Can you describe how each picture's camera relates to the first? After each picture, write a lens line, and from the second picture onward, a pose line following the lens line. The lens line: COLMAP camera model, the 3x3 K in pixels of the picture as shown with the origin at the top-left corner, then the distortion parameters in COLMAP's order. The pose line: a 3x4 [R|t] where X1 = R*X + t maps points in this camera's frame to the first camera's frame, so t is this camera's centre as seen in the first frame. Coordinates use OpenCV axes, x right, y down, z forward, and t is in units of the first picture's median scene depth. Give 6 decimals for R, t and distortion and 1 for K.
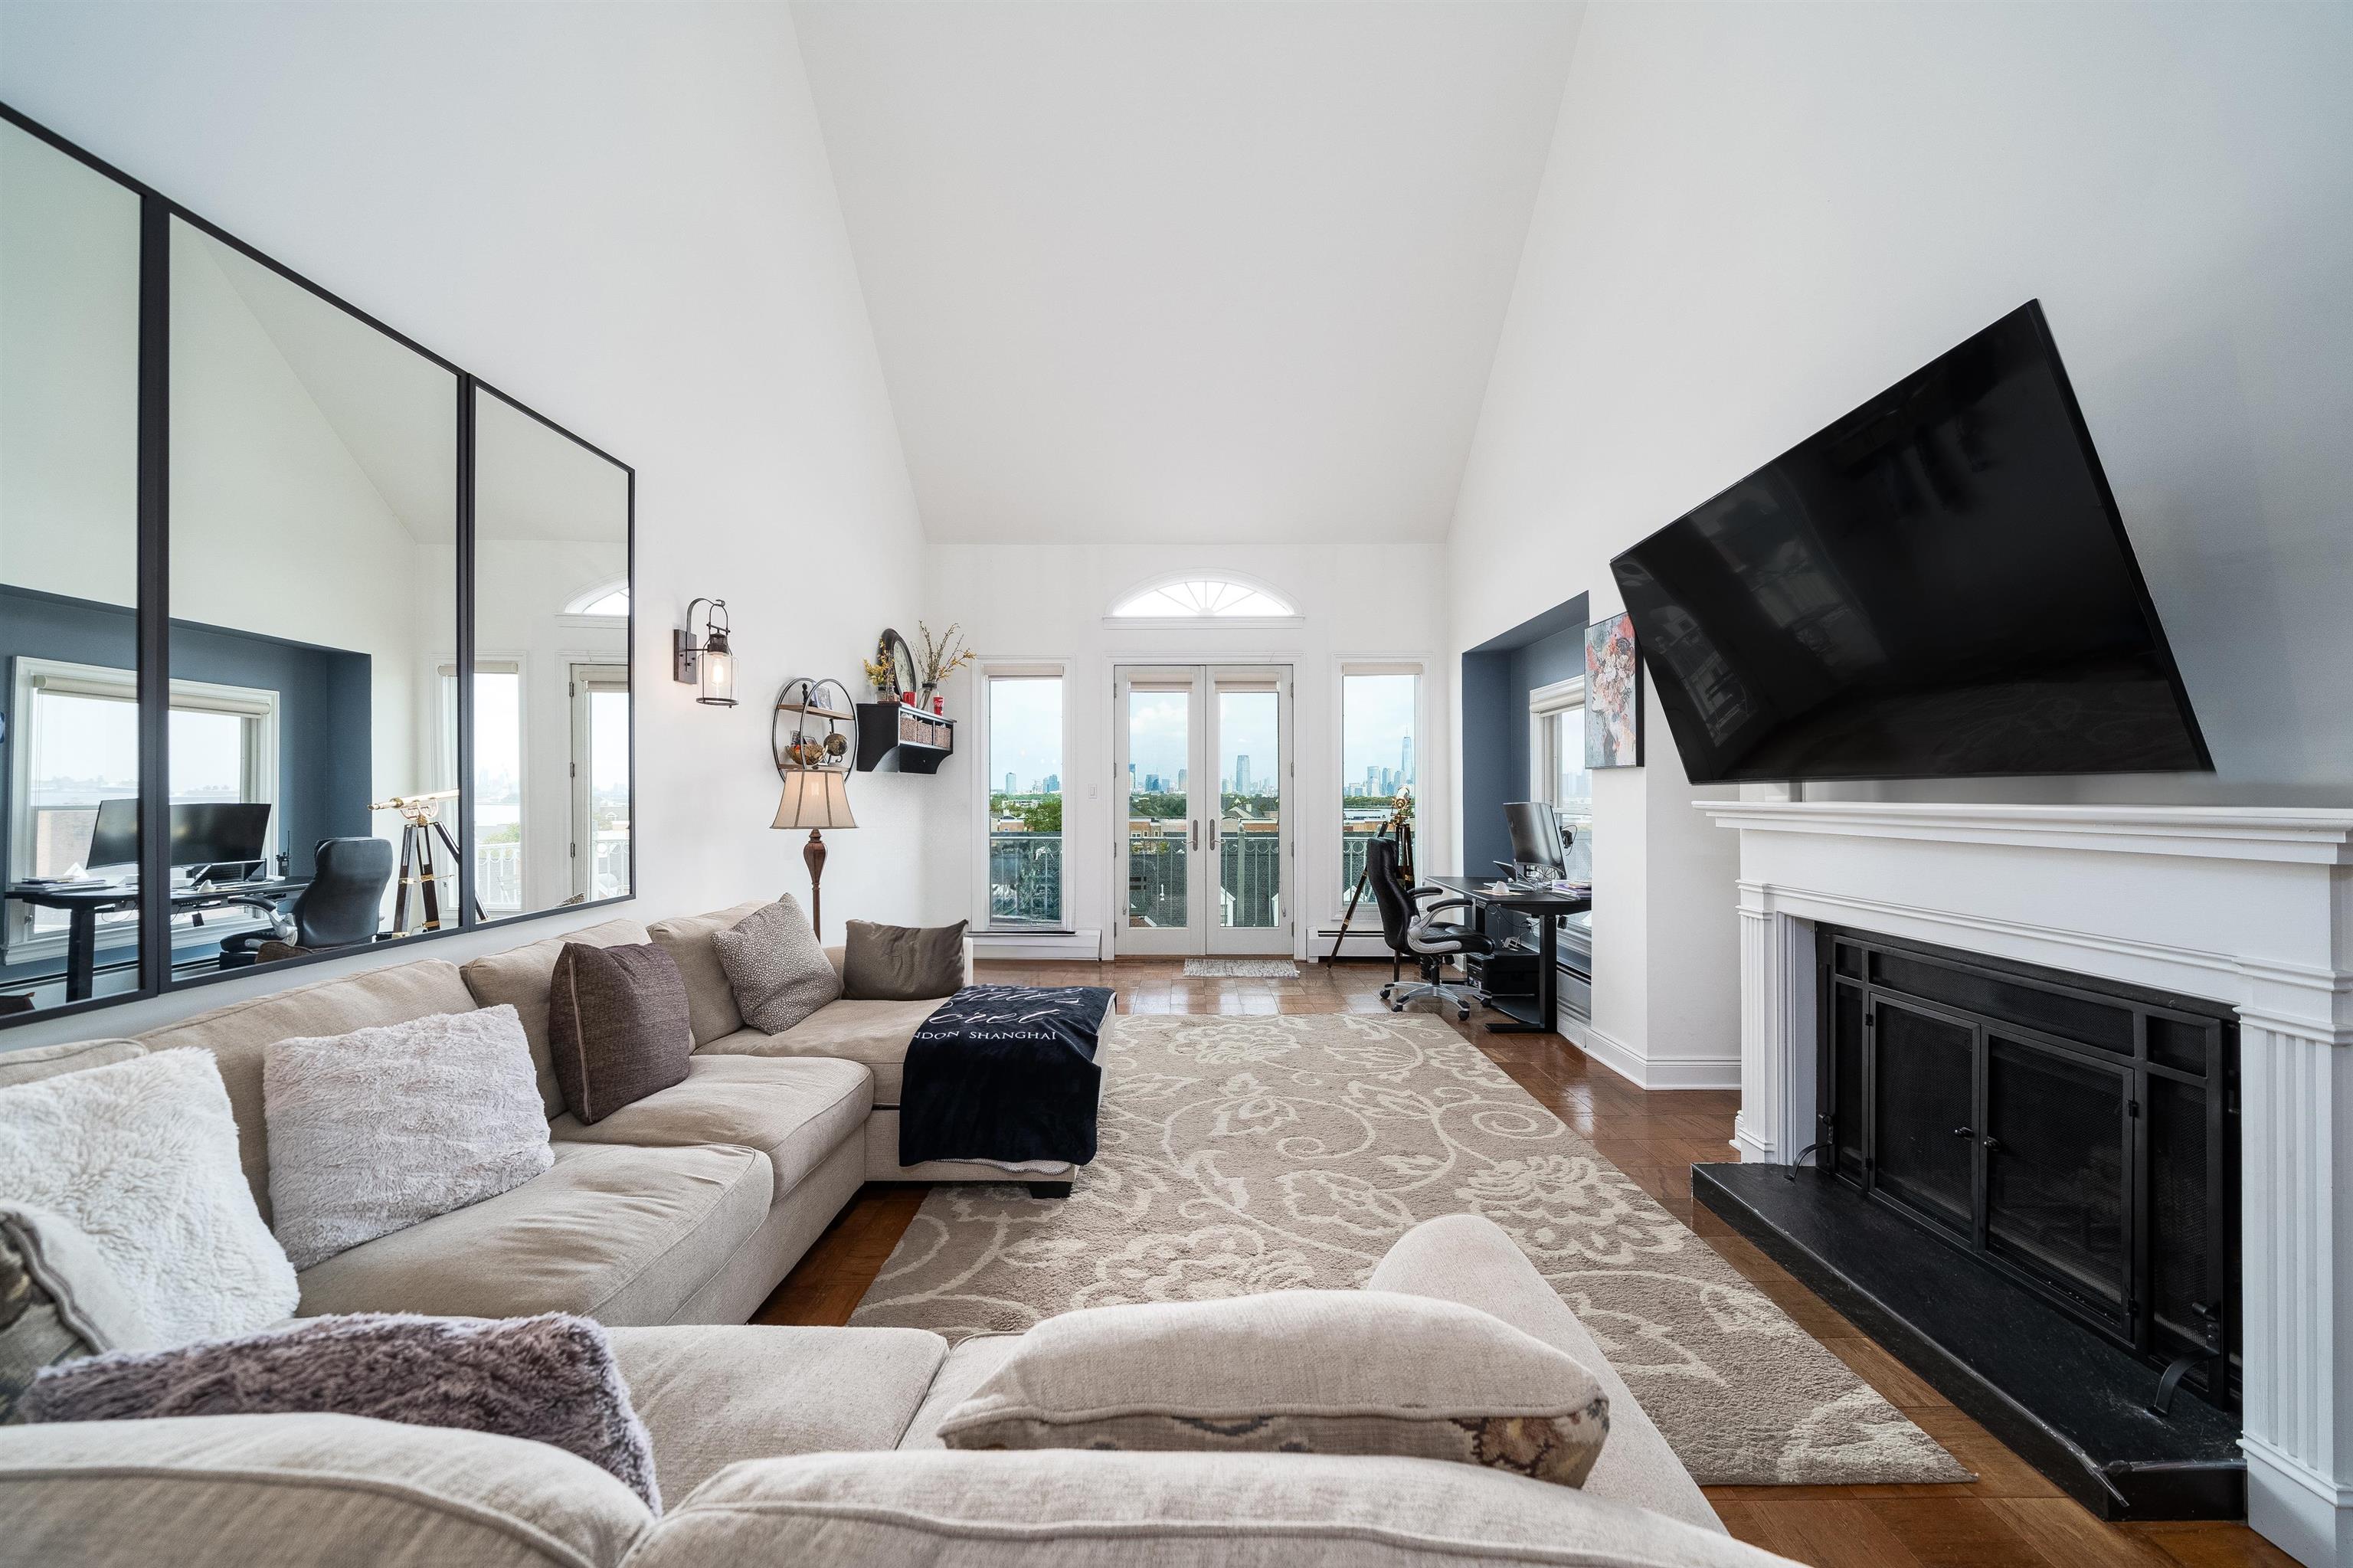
lens RADIAL K [[817.1, 0, 1189.5], [0, 817.1, 786.9], [0, 0, 1]] dist [-0.007503, 0.000566]
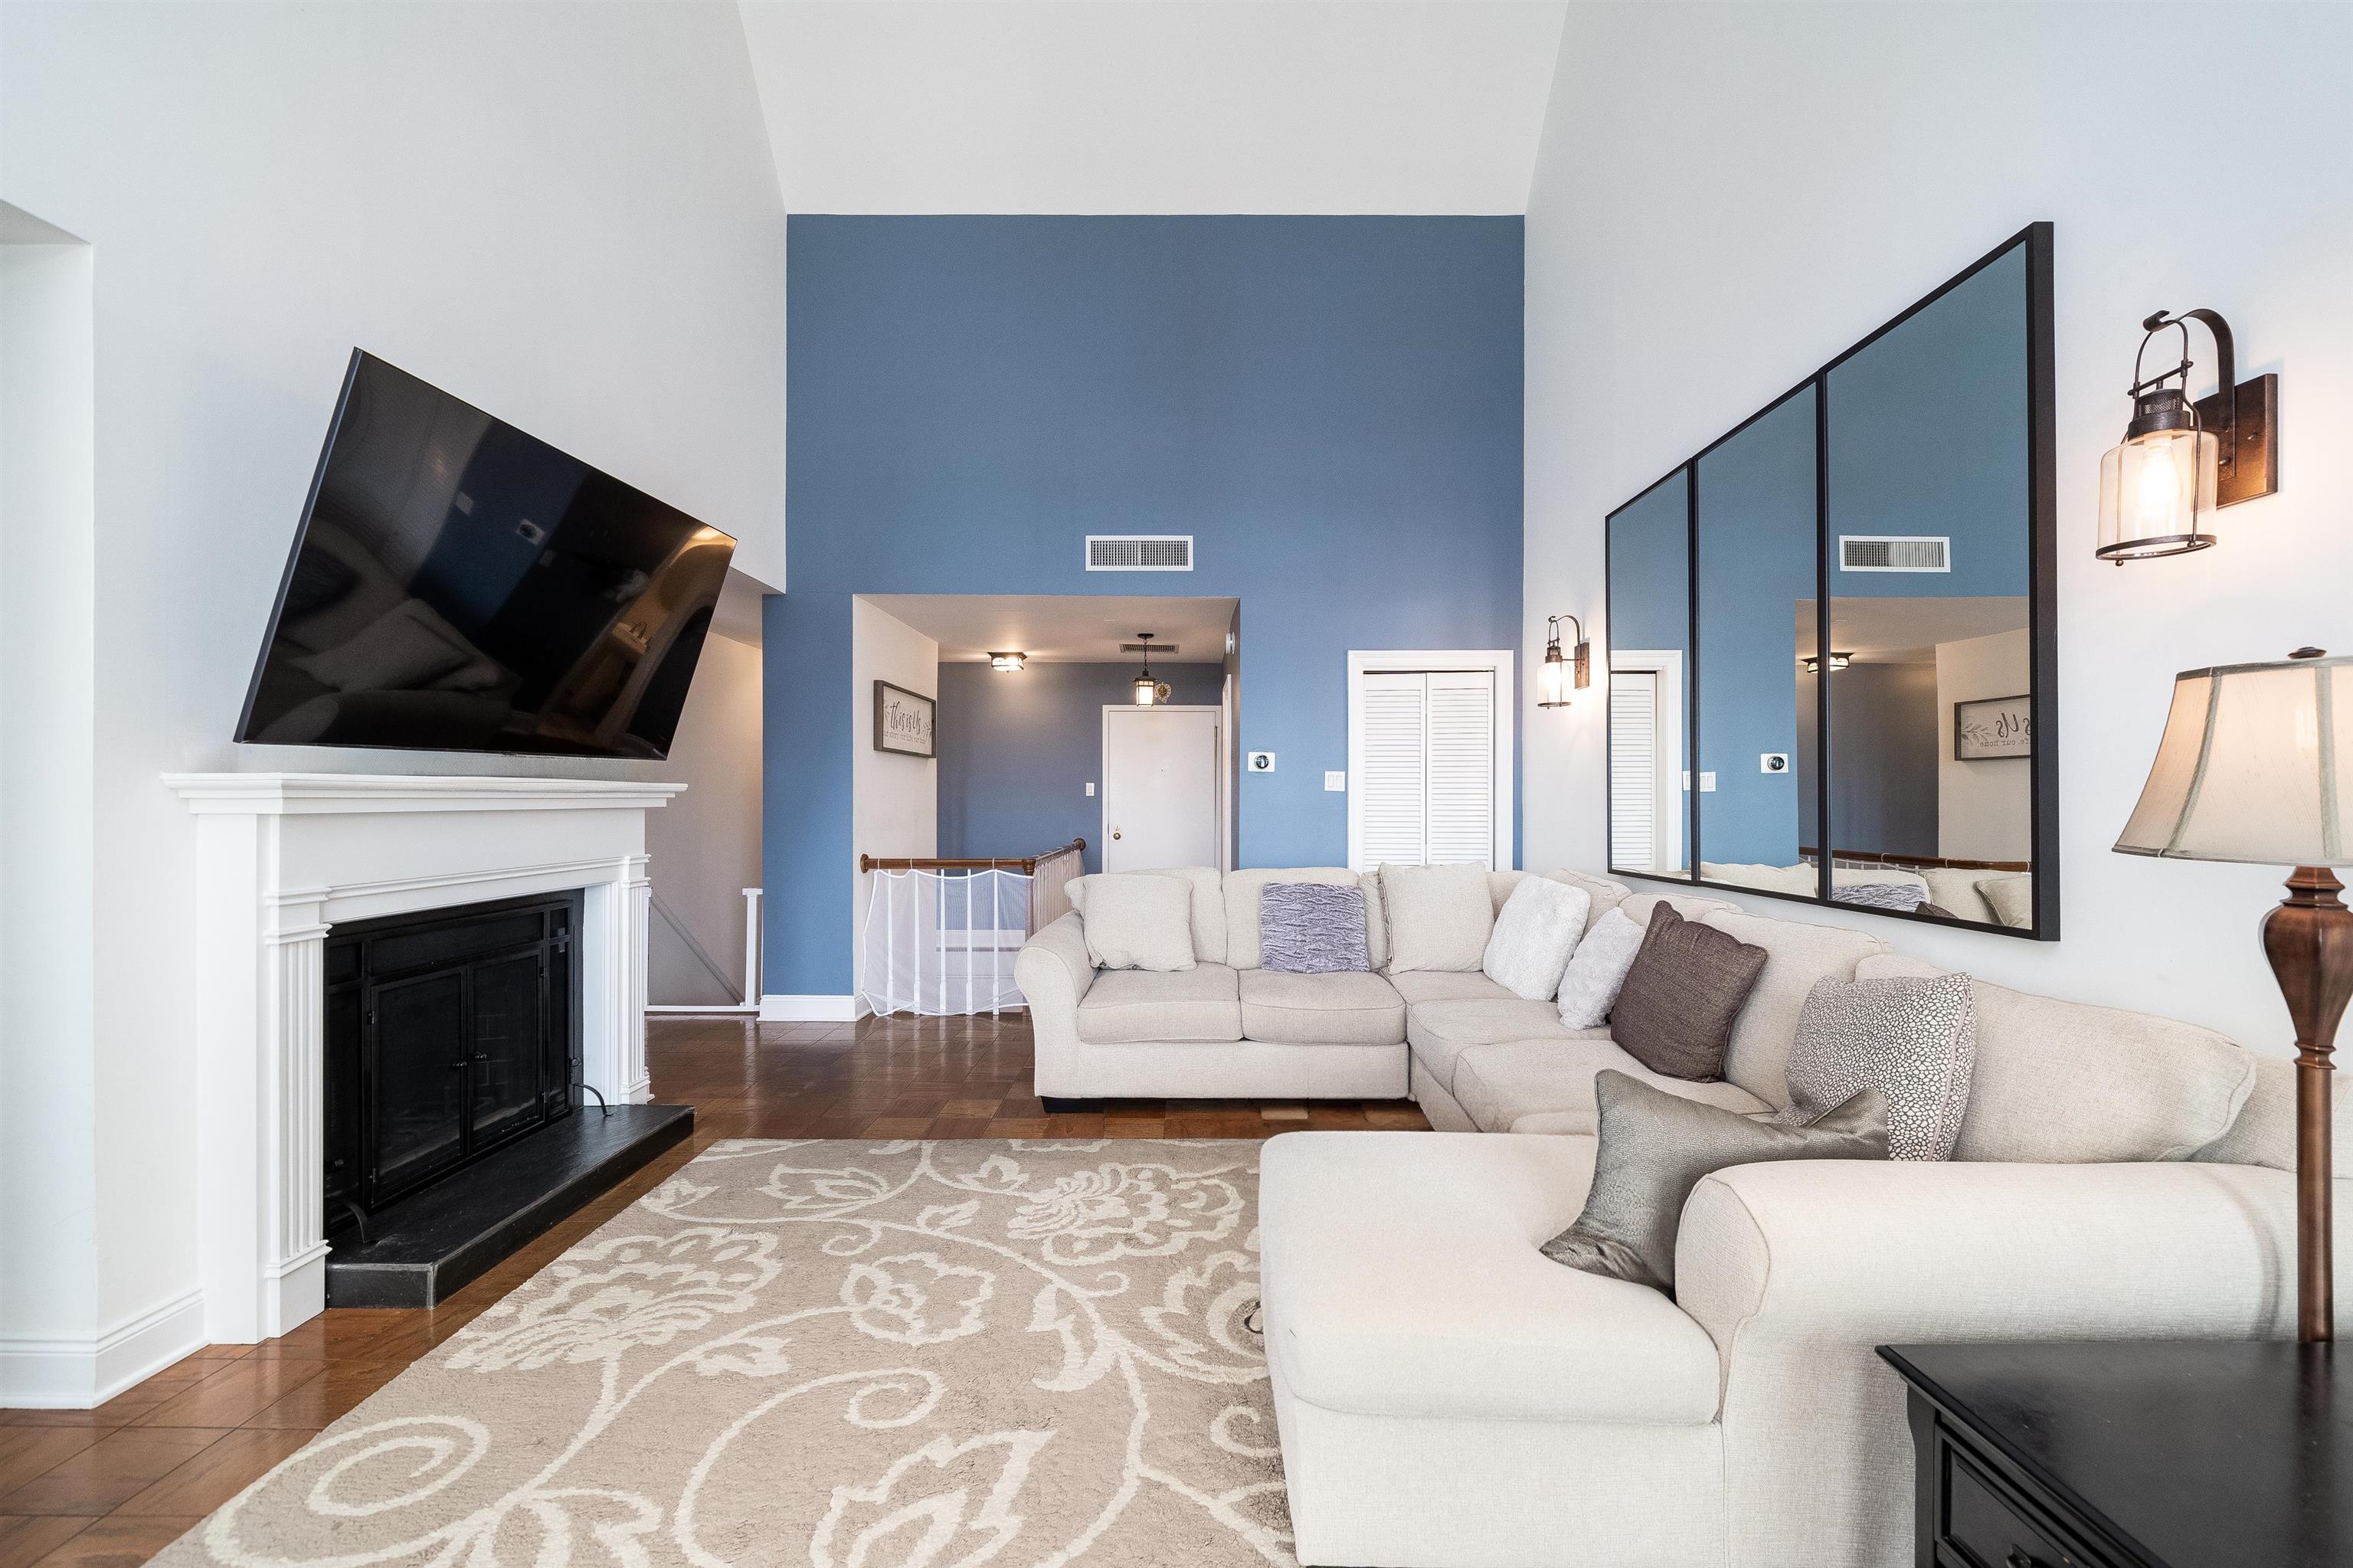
lens RADIAL K [[928.8, 0, 1183.7], [0, 928.8, 800.1], [0, 0, 1]] dist [-0.001706, -0.000703]
pose [[-0.999929, -0.003282, 0.011494, -0.066761], [-0.003355, 0.999974, -0.006380, 0.040870], [-0.011473, -0.006418, -0.999914, 1.690040]]
